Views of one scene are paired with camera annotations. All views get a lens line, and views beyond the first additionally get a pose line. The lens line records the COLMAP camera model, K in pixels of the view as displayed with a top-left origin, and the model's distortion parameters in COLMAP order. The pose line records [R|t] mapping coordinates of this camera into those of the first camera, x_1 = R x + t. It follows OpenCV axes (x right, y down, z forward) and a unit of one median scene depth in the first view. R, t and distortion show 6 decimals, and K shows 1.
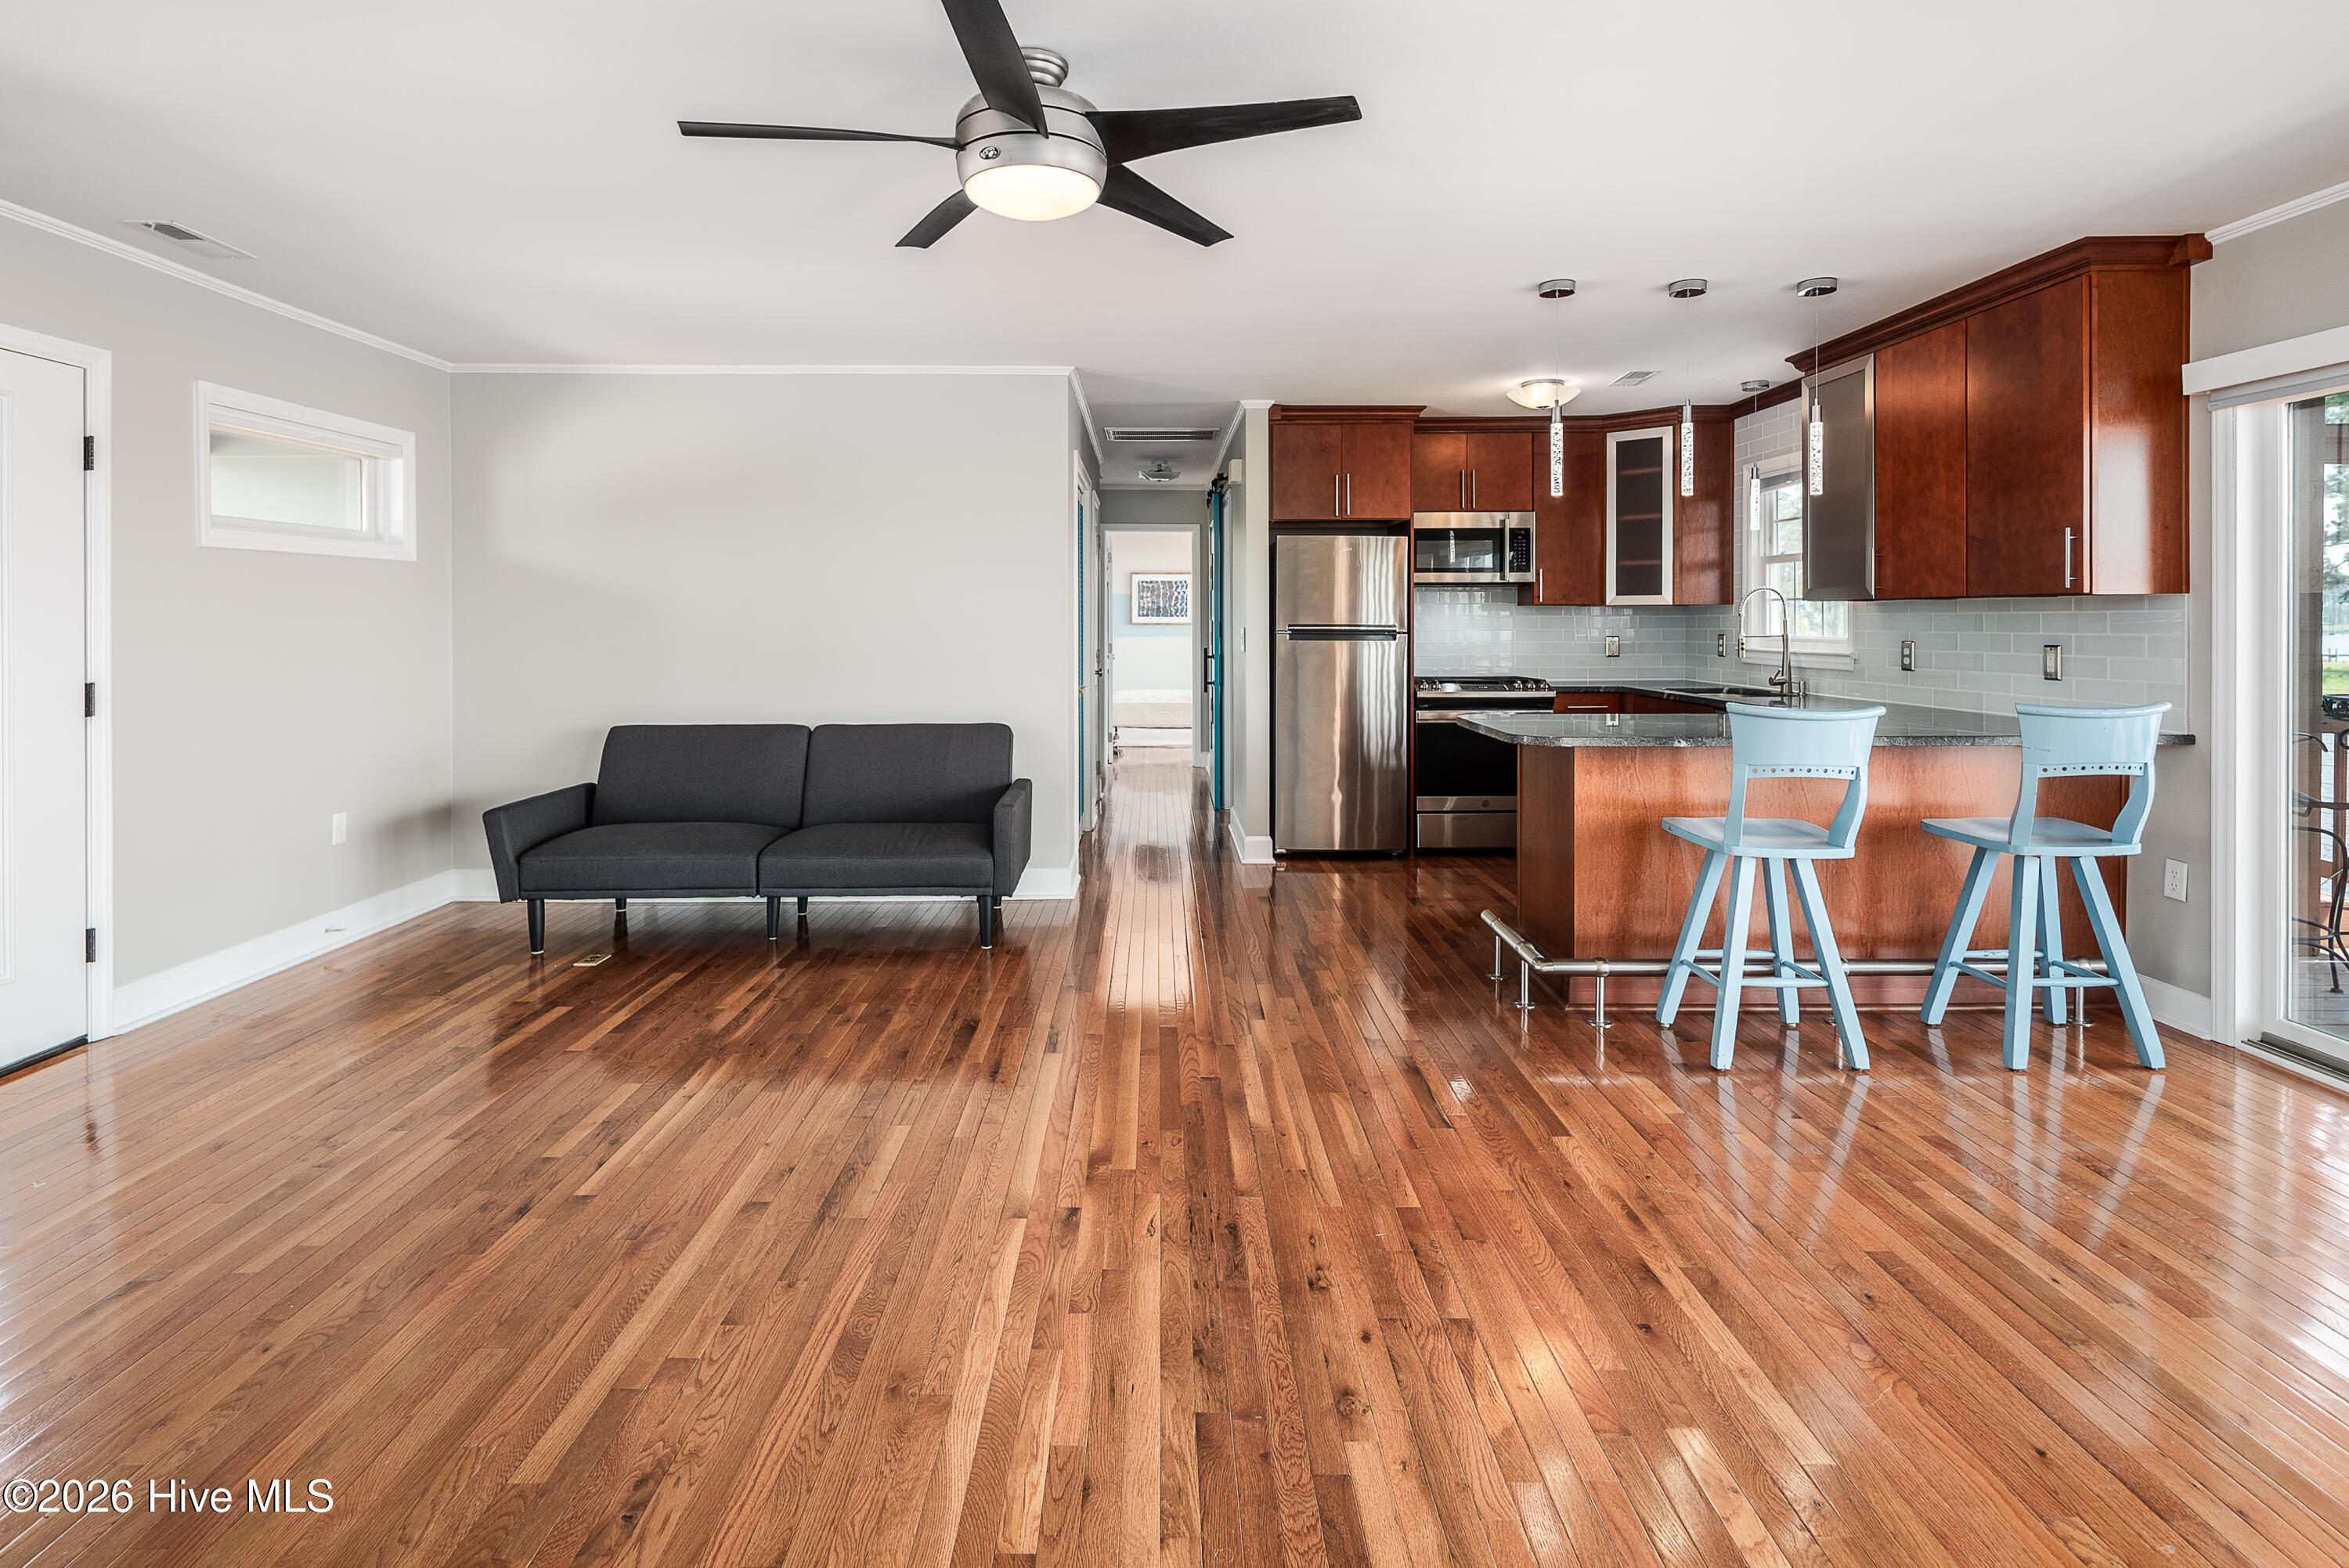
lens RADIAL K [[1176.0, 0, 1162.9], [0, 1176.0, 666.0], [0, 0, 1]] dist [-0.000258, -0.000986]
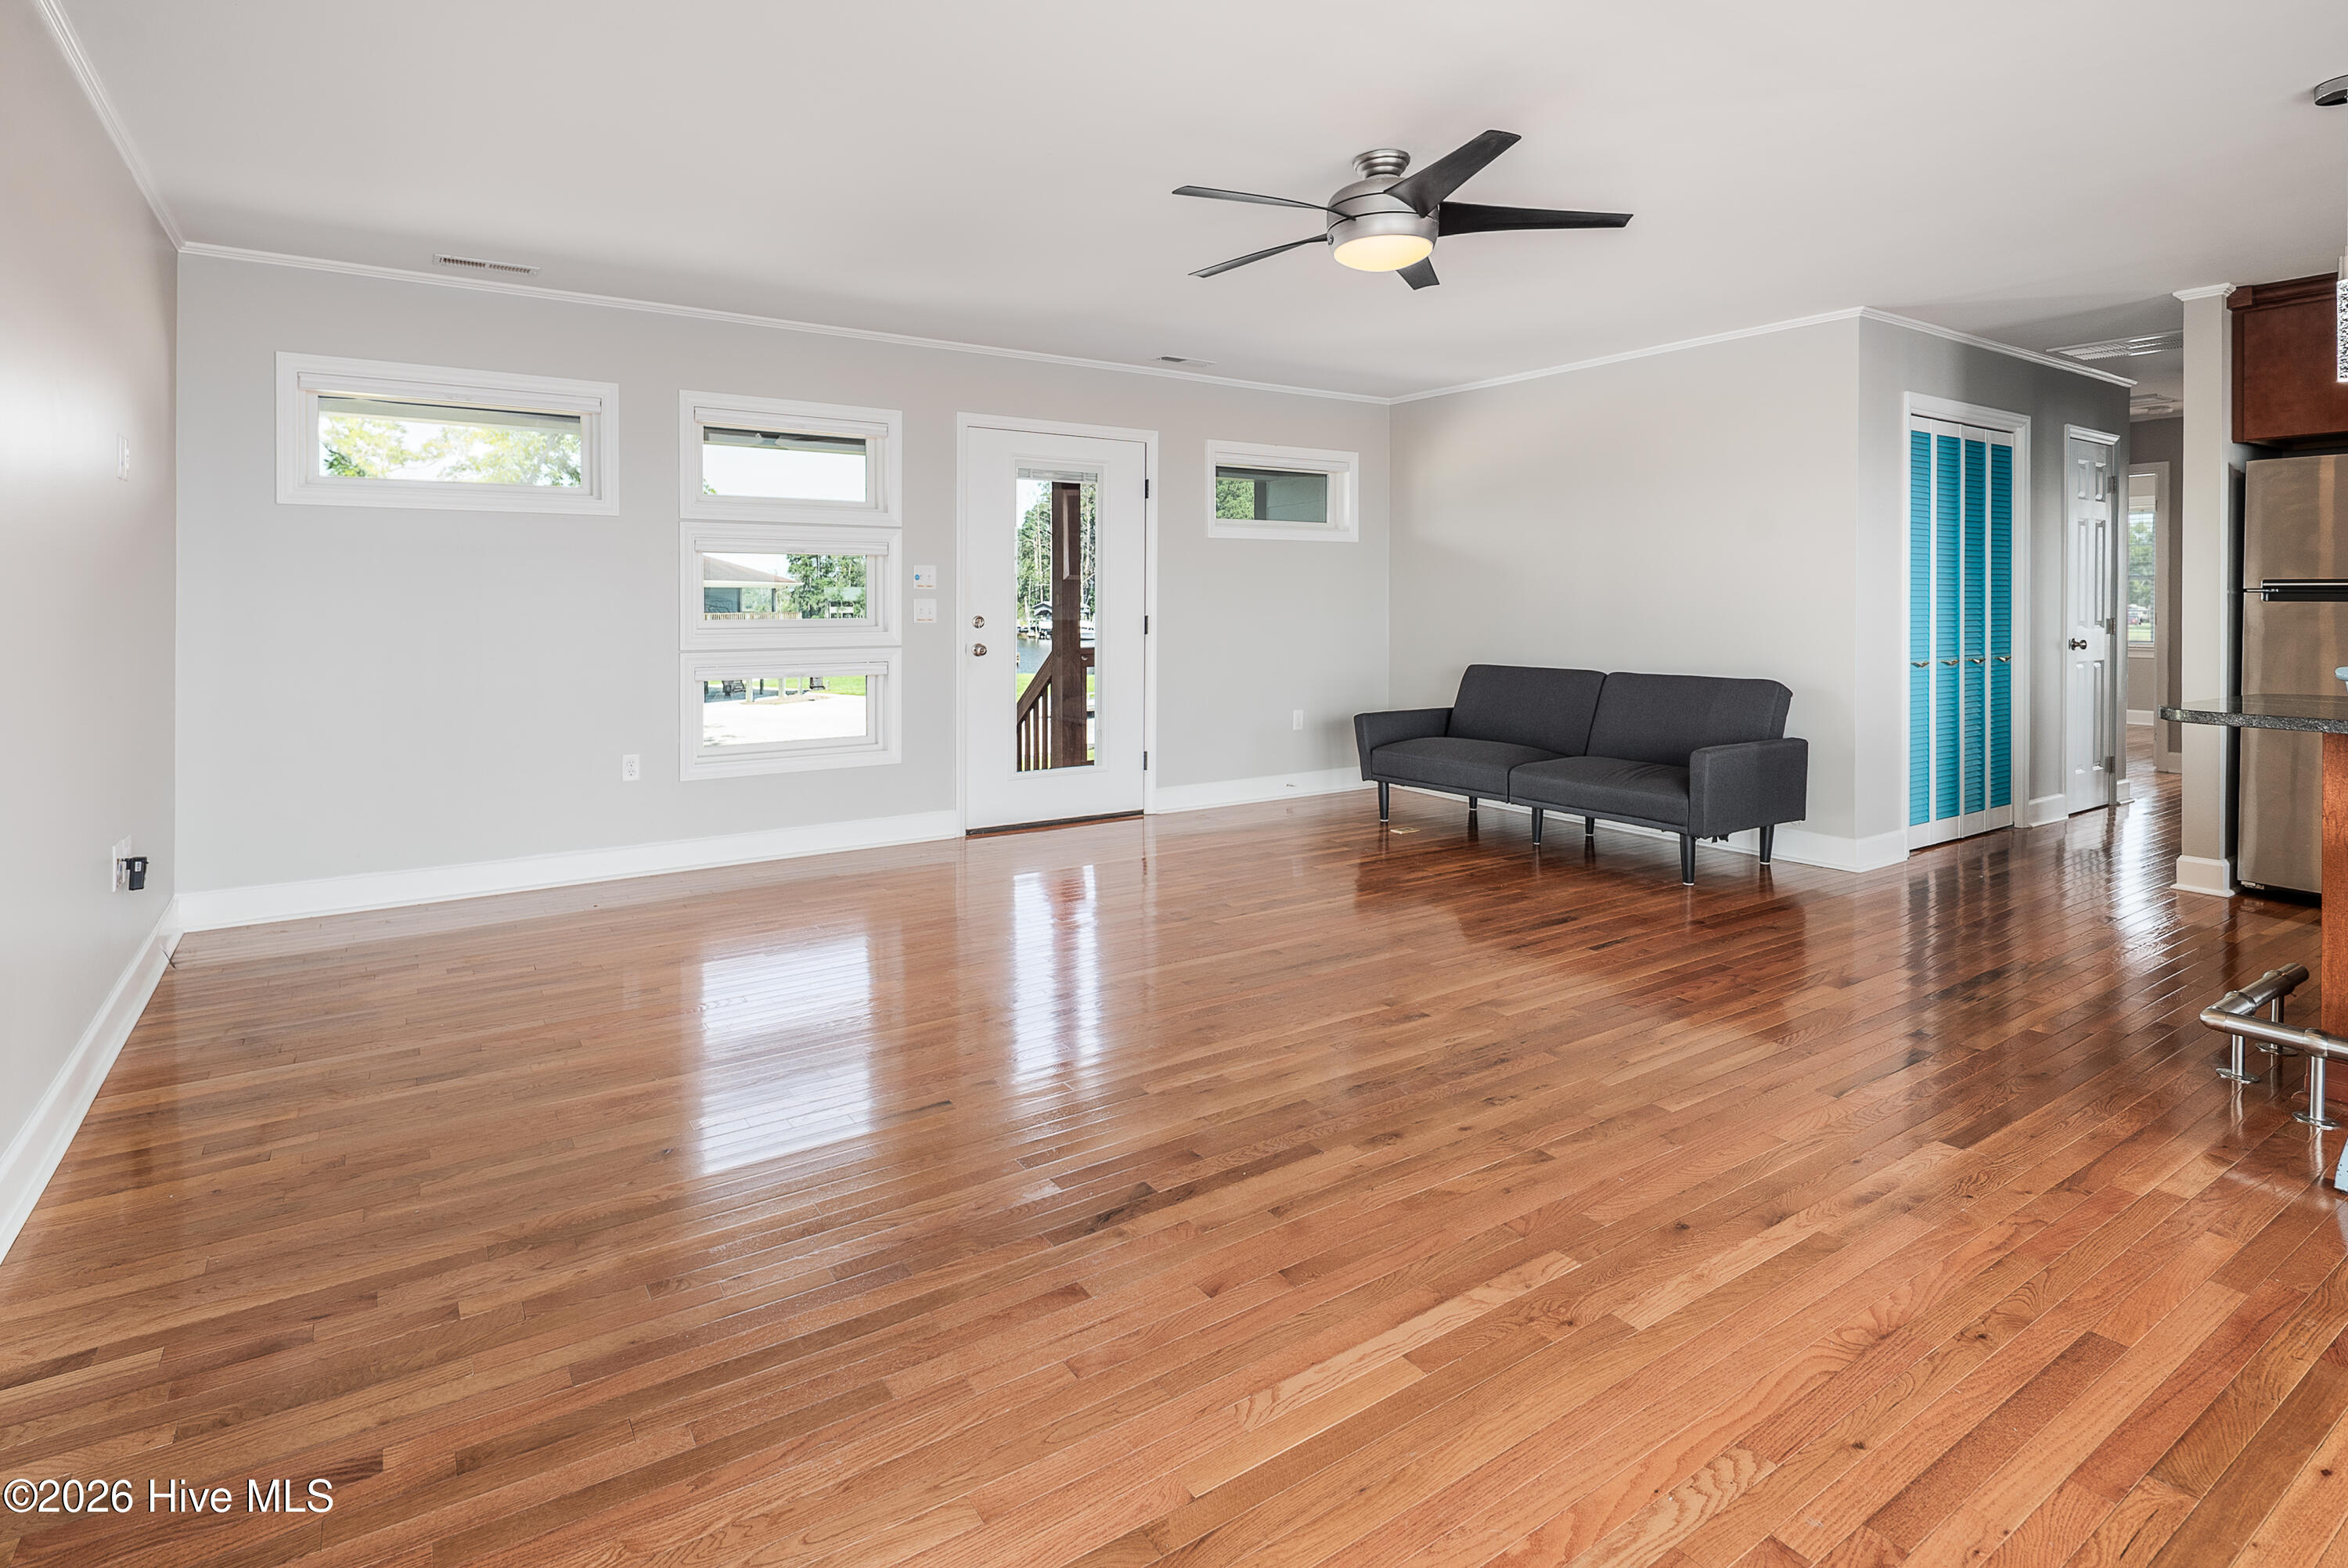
lens RADIAL K [[1175.4, 0, 1162.4], [0, 1175.4, 666.1], [0, 0, 1]] dist [-0.000258, -0.000986]
pose [[0.550194, 0.047323, -0.833695, 0.419689], [-0.031087, 0.998862, 0.036183, 0.017137], [0.834458, 0.006009, 0.551039, 0.014422]]
